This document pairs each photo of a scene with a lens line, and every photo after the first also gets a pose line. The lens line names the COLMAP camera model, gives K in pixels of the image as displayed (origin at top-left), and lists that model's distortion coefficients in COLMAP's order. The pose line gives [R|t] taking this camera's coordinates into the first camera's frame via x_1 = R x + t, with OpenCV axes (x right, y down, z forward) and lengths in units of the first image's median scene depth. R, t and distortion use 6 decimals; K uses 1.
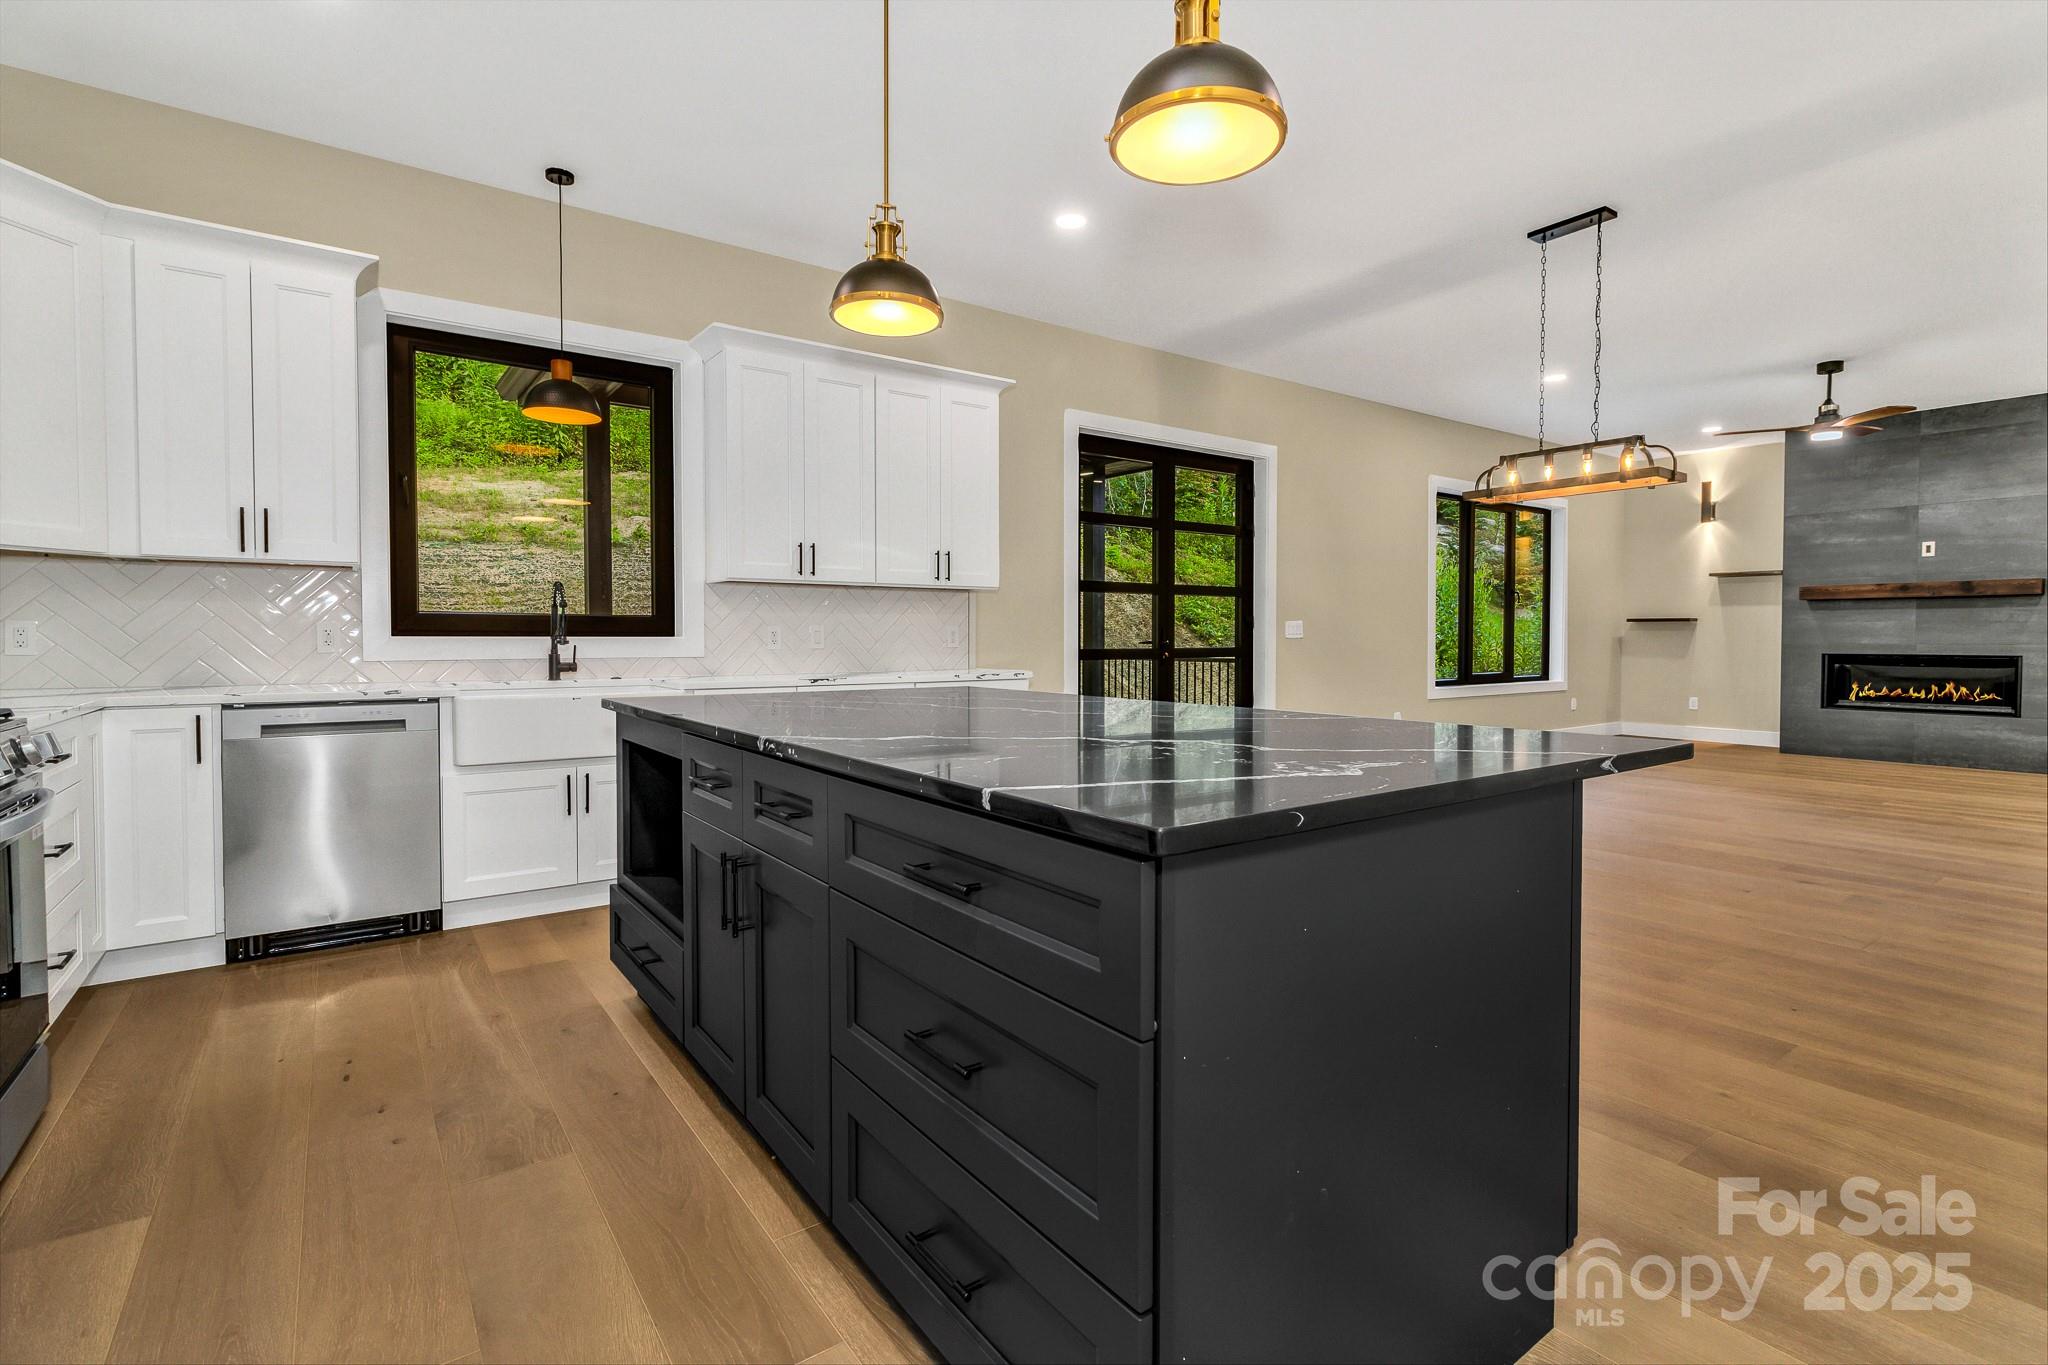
lens RADIAL K [[945.2, 0, 1032.4], [0, 945.2, 660.0], [0, 0, 1]] dist [0.001588, 0.000862]
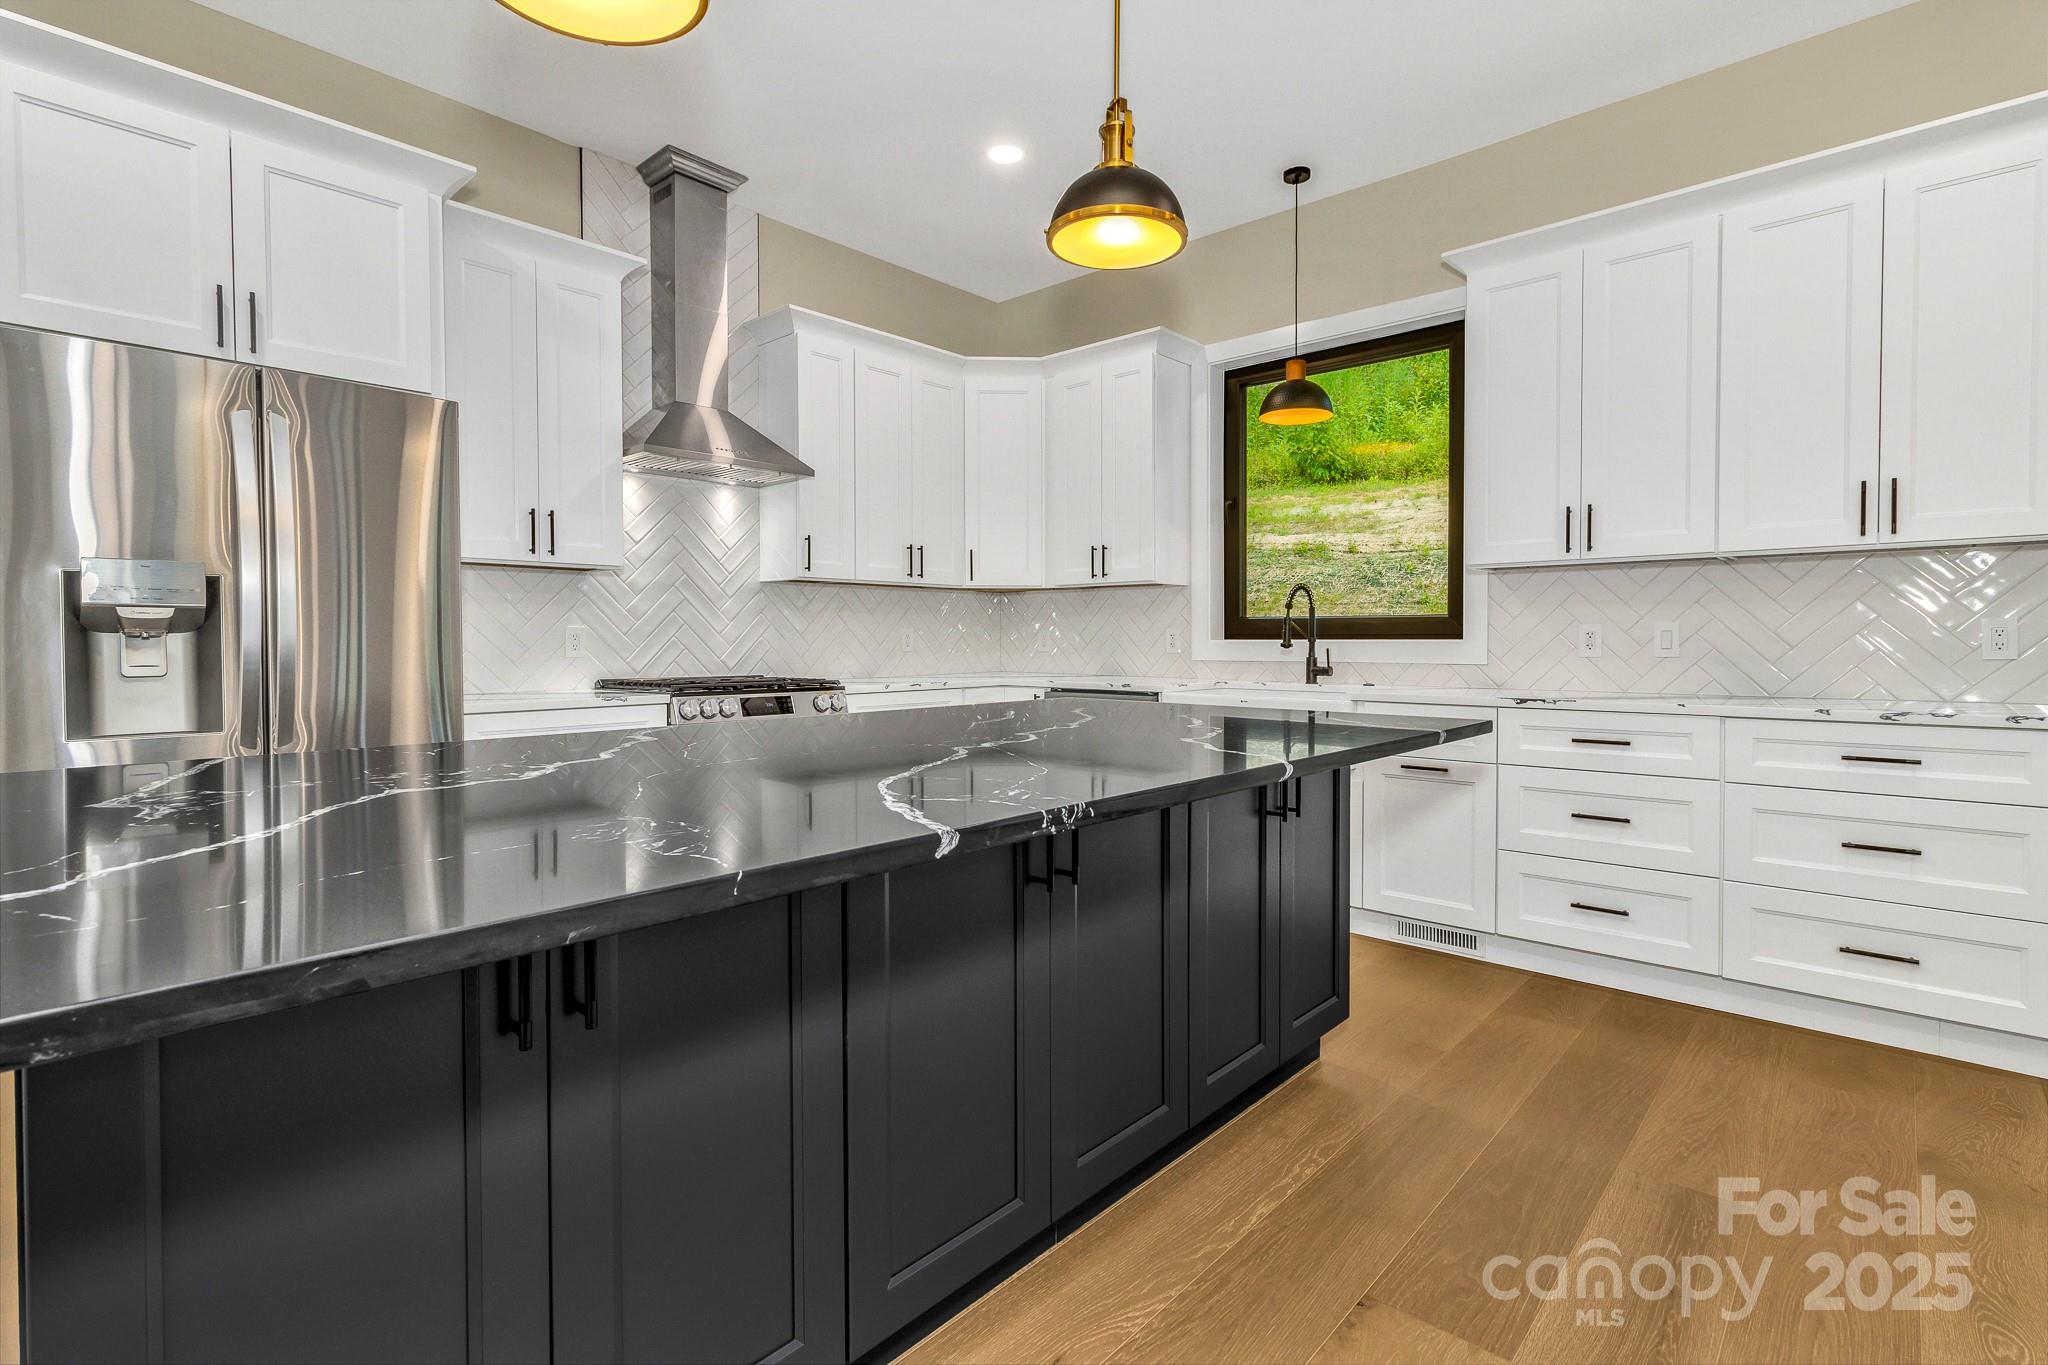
lens RADIAL K [[945.2, 0, 1032.4], [0, 945.2, 660.0], [0, 0, 1]] dist [0.001588, 0.000862]
pose [[0.214698, 0.022197, -0.976428, 0.203718], [-0.021398, 0.999609, 0.018019, -0.007686], [0.976446, 0.017025, 0.215089, 0.256582]]
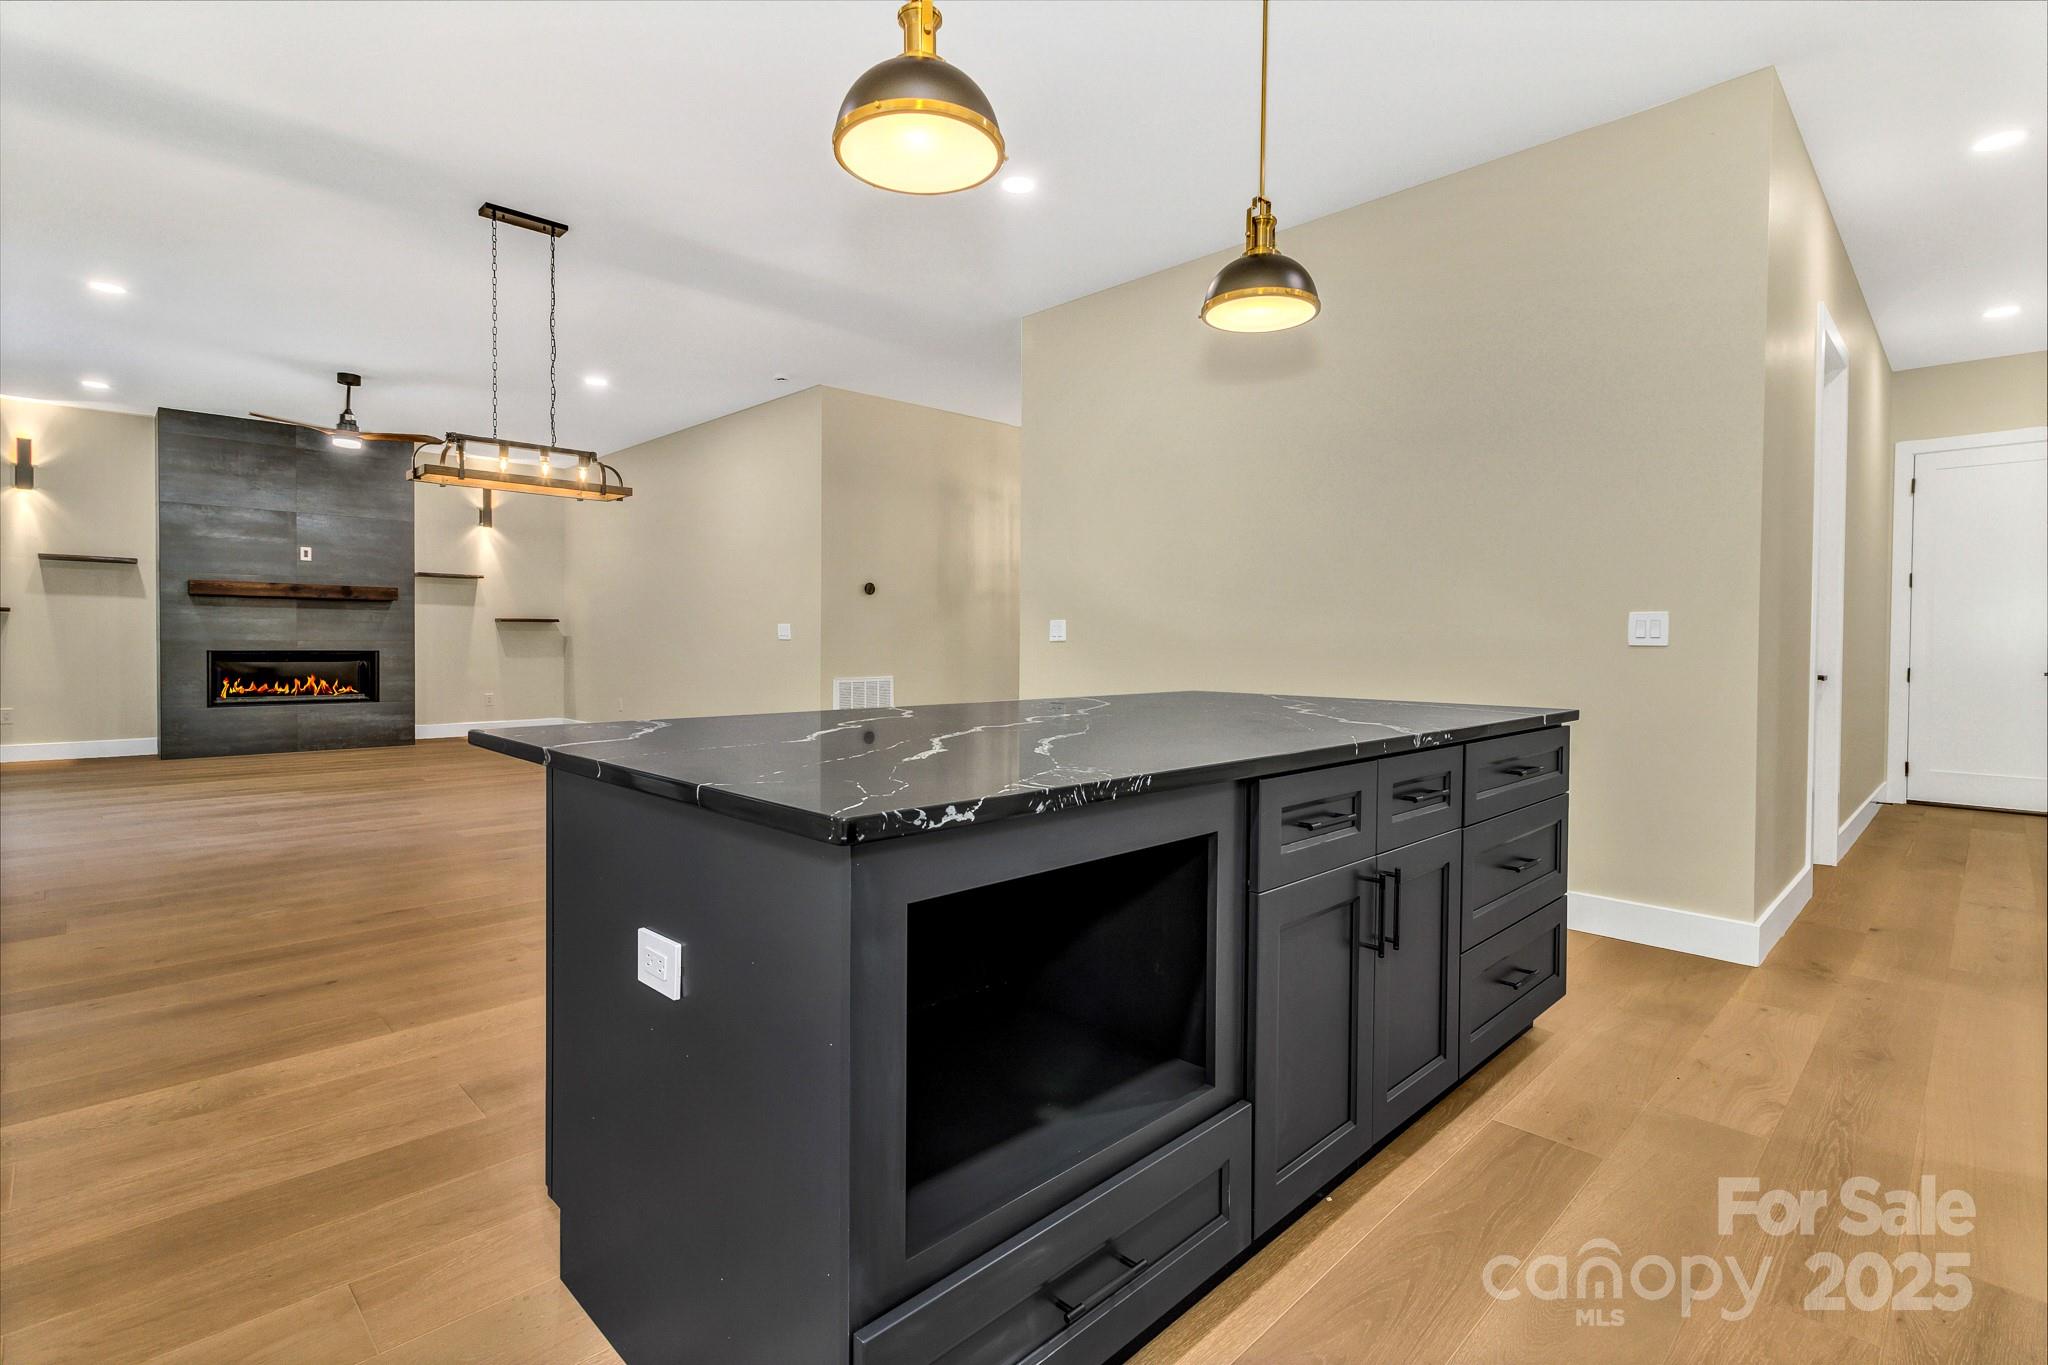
lens RADIAL K [[961.0, 0, 1029.1], [0, 961.0, 656.2], [0, 0, 1]] dist [0.003669, 0.000630]
pose [[-0.149376, -0.015555, 0.988658, -0.283586], [0.014187, 0.999740, 0.017873, -0.007287], [-0.988679, 0.016696, -0.149117, 0.348845]]
